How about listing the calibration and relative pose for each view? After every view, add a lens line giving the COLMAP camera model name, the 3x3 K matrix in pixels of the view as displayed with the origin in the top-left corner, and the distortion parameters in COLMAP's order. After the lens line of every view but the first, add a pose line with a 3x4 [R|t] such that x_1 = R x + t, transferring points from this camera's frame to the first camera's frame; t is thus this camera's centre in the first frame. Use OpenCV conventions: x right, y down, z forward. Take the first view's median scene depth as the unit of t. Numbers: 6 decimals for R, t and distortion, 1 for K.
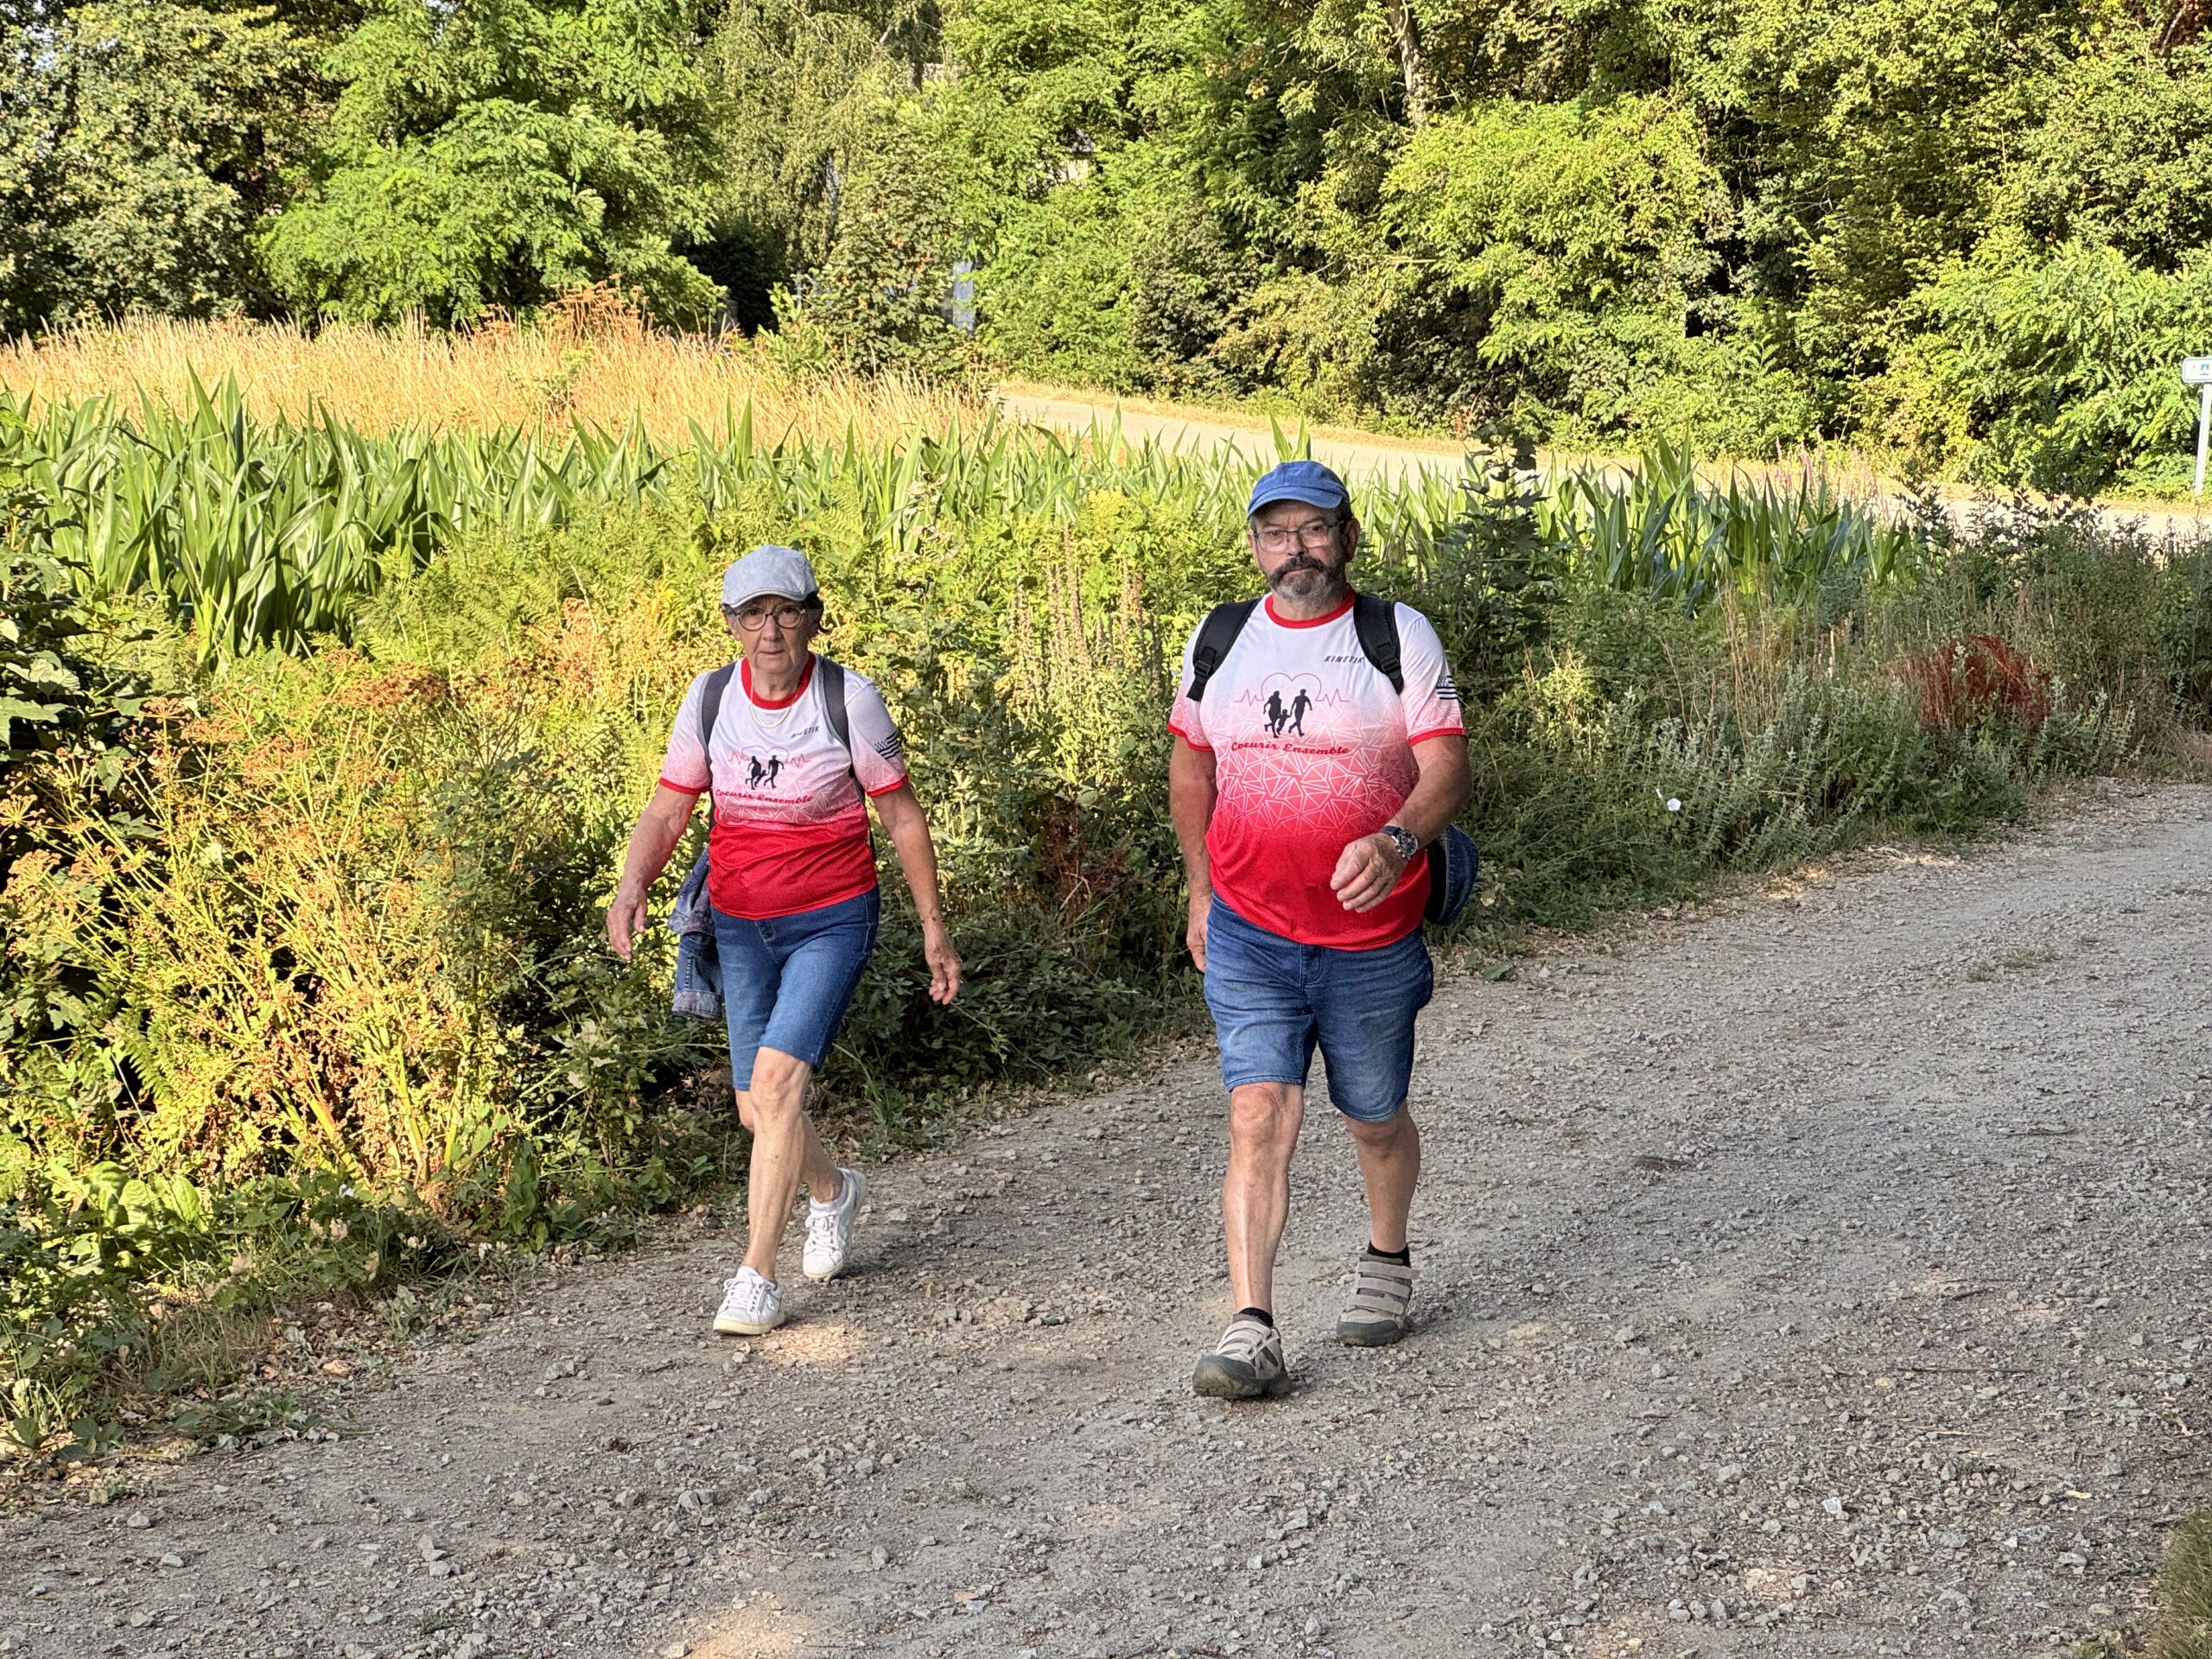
lens RADIAL K [[4946.0, 0, 954.4], [0, 4946.0, 914.6], [0, 0, 1]] dist [-0.142710, 4.471533]
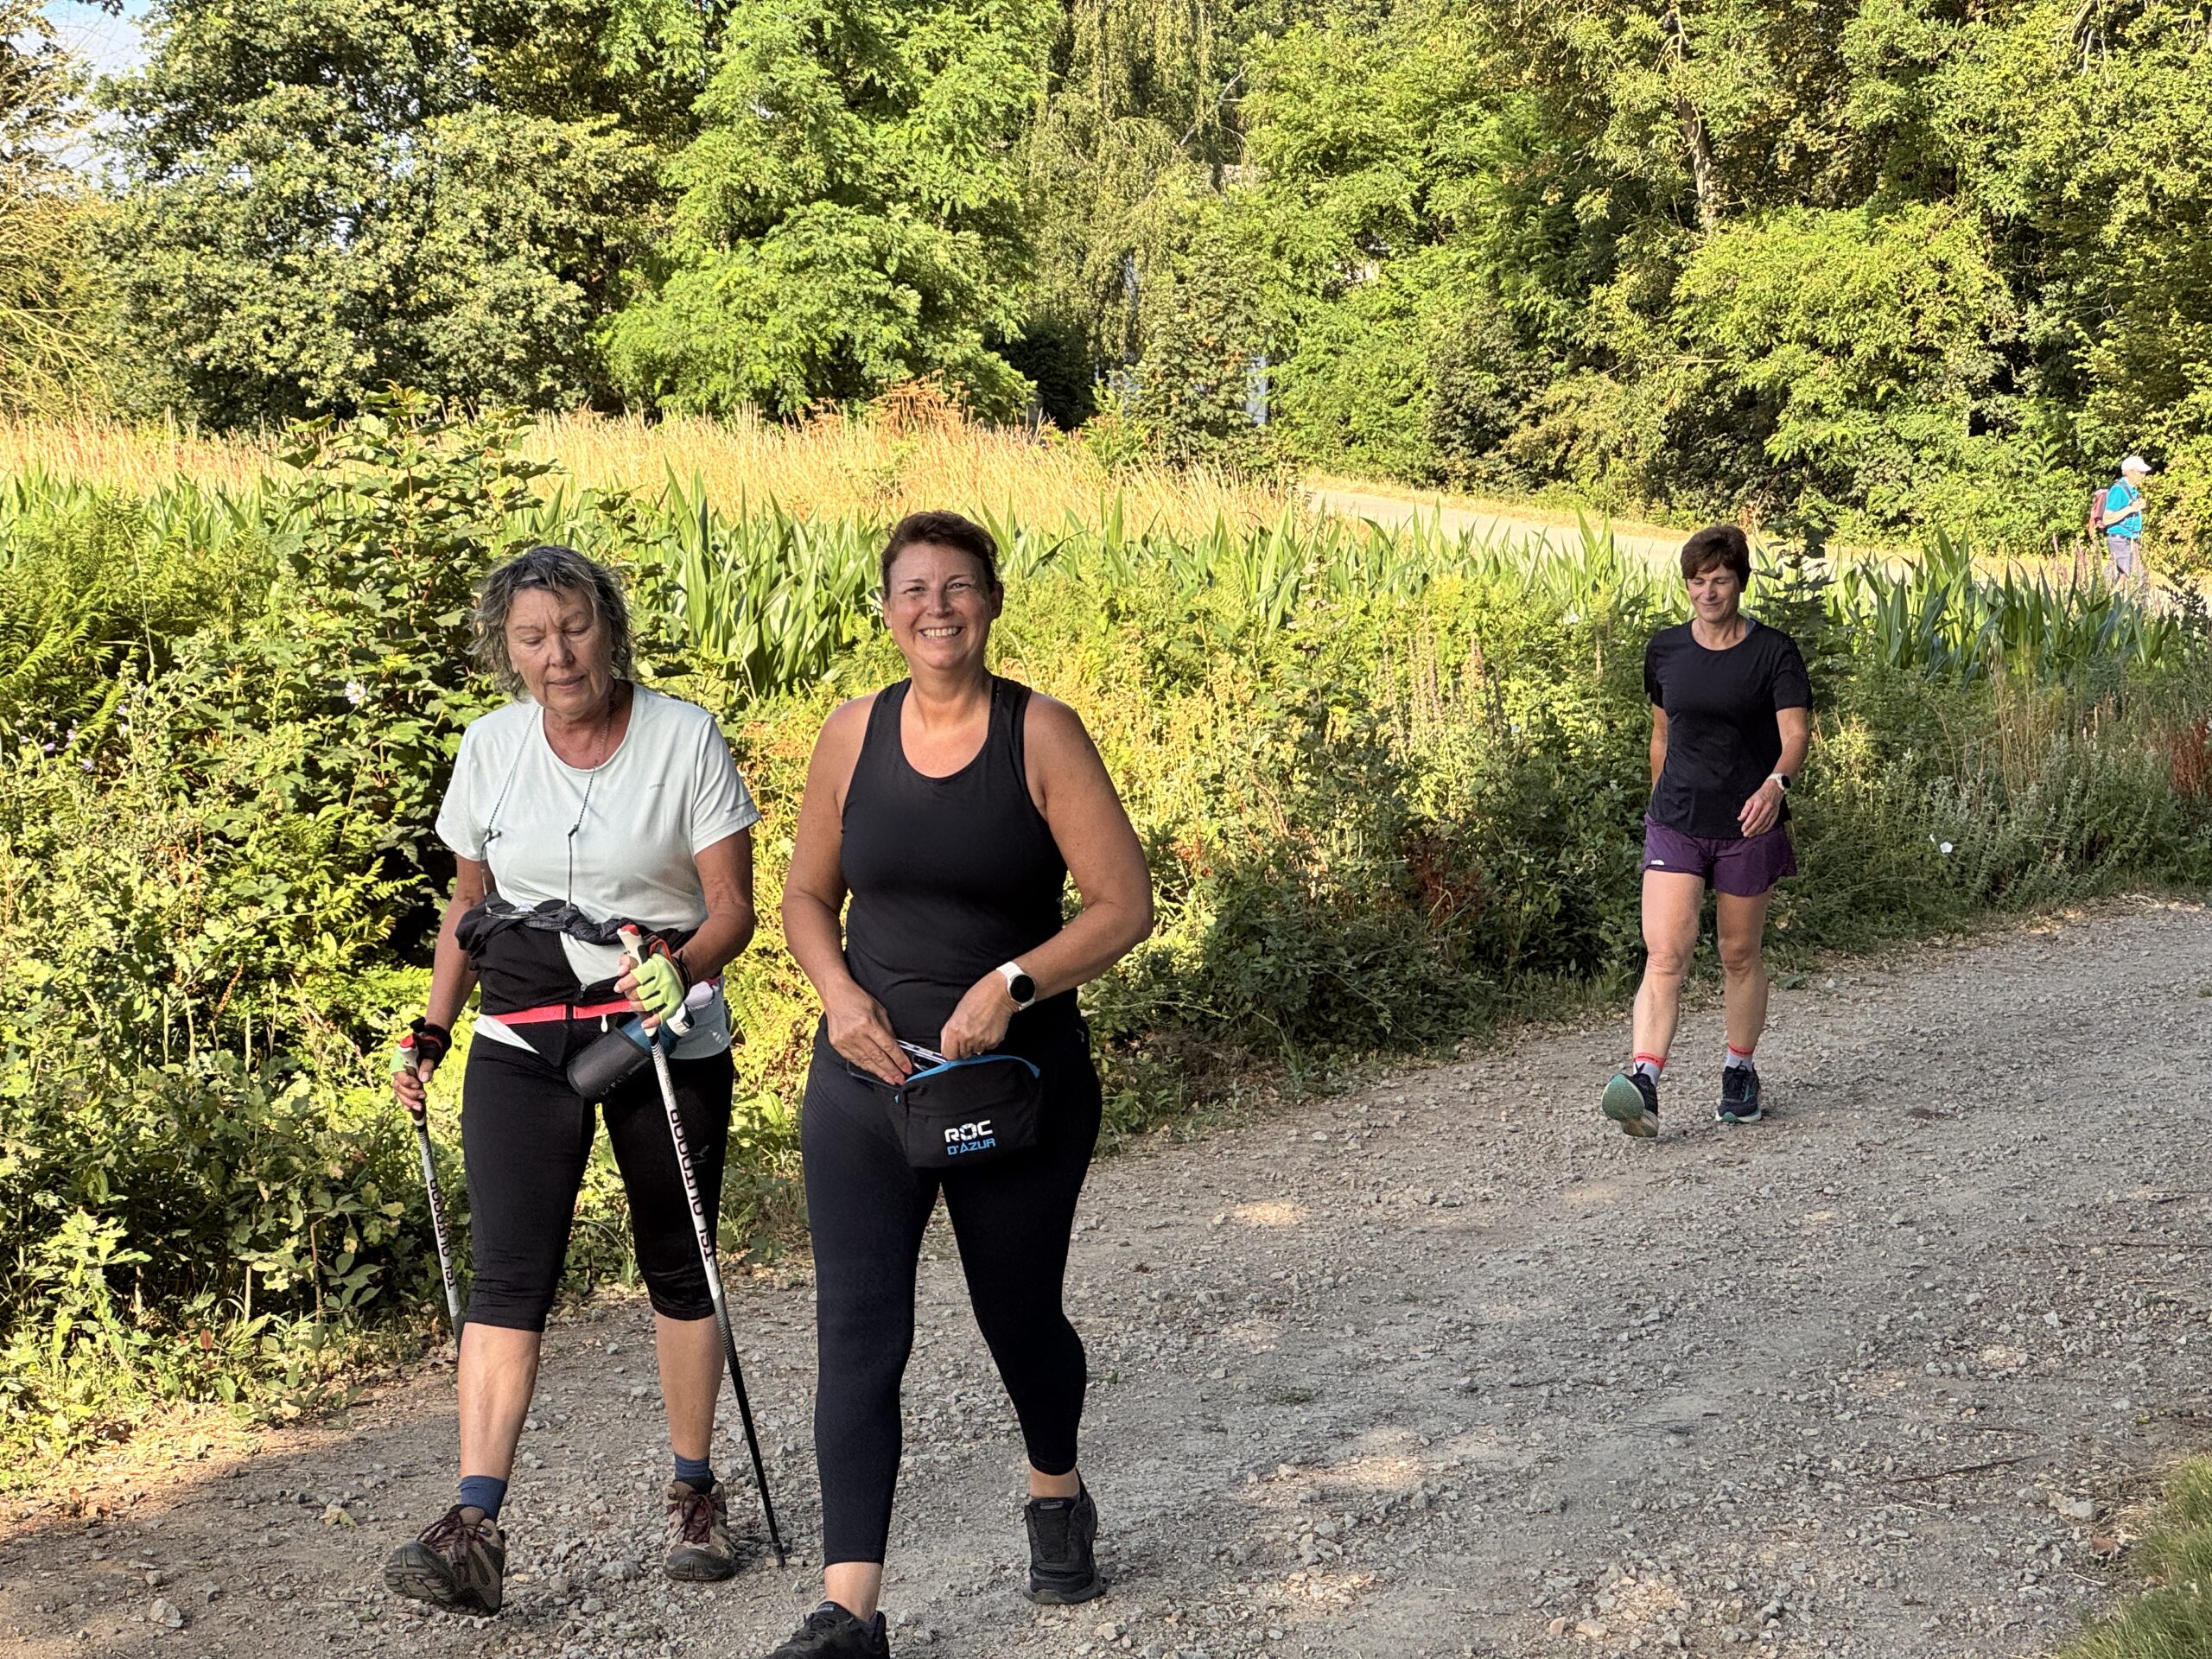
lens RADIAL K [[4941.4, 0, 994.7], [0, 4941.4, 859.5], [0, 0, 1]] dist [0.137177, 1.454202]
pose [[0.998849, 0.011937, -0.046448, -0.006319], [-0.013285, 0.999496, -0.028822, 0.004741], [0.046080, 0.029406, 0.998505, -0.048745]]
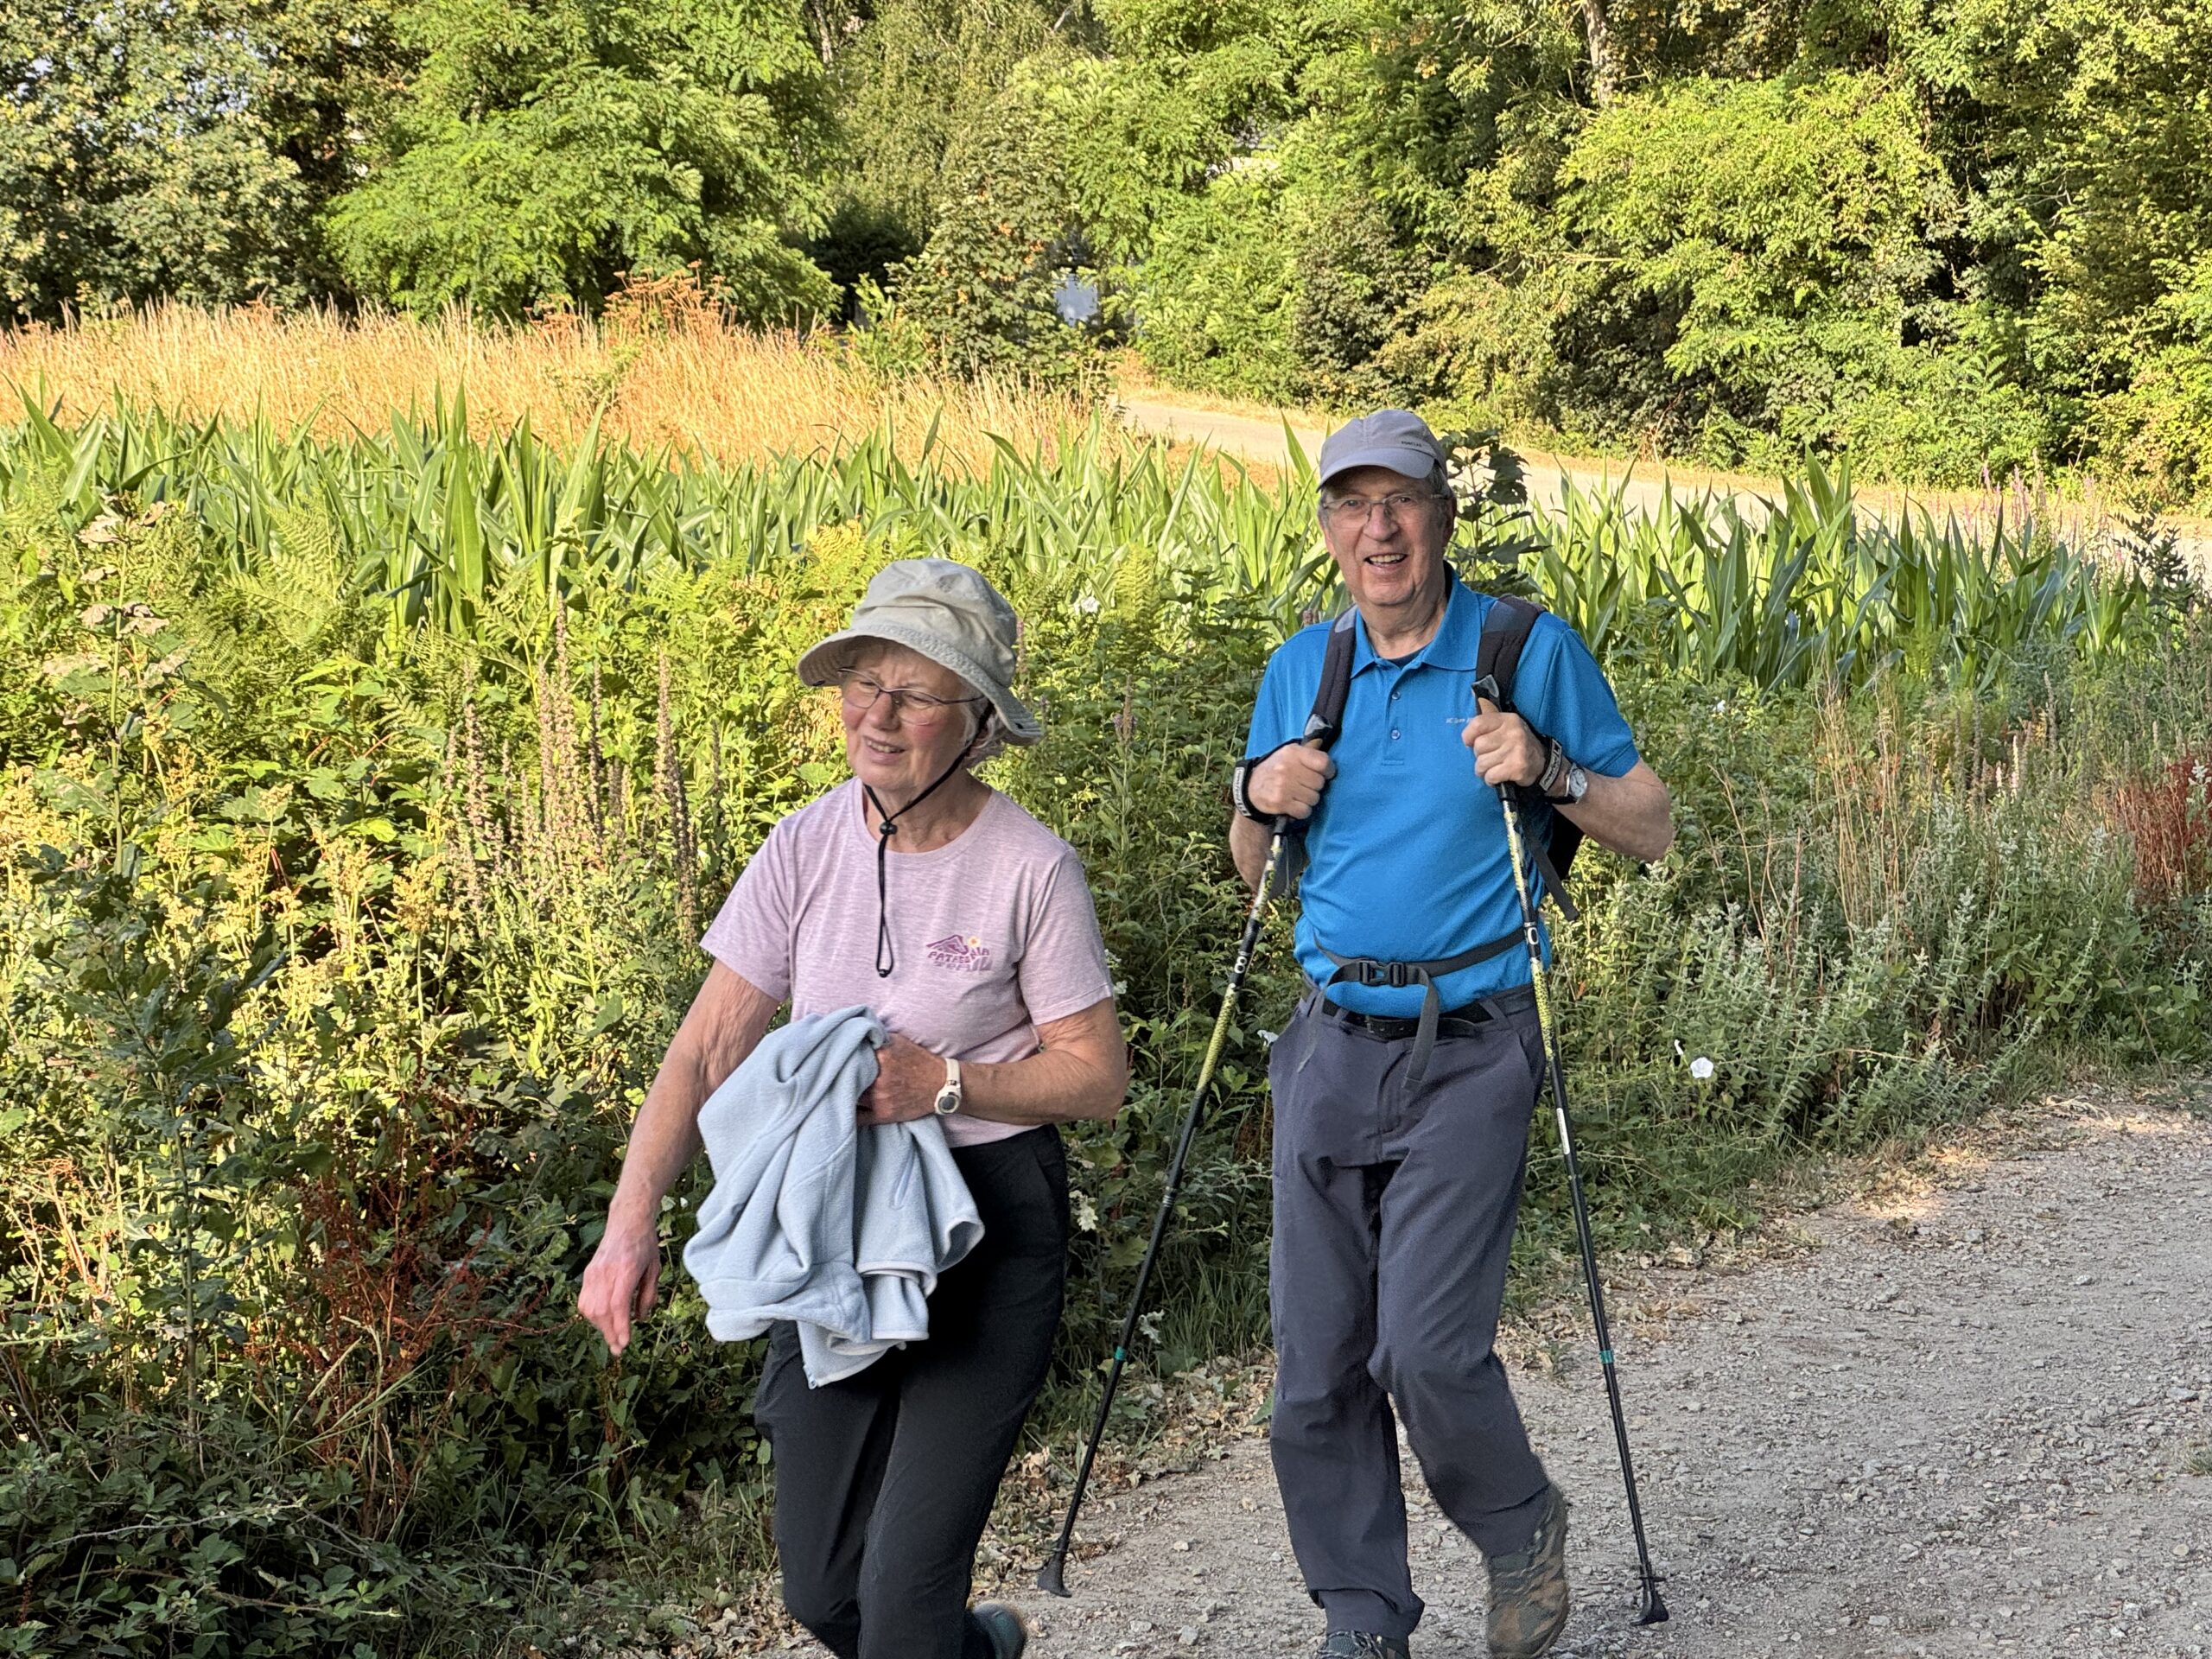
lens RADIAL K [[4969.8, 0, 1077.4], [0, 4969.8, 829.1], [0, 0, 1]] dist [0.026322, 3.028571]
pose [[0.999608, 0.015650, -0.023231, 0.023661], [-0.016125, 0.999662, -0.020392, -0.010738], [0.022904, 0.020759, 0.999522, 0.111959]]
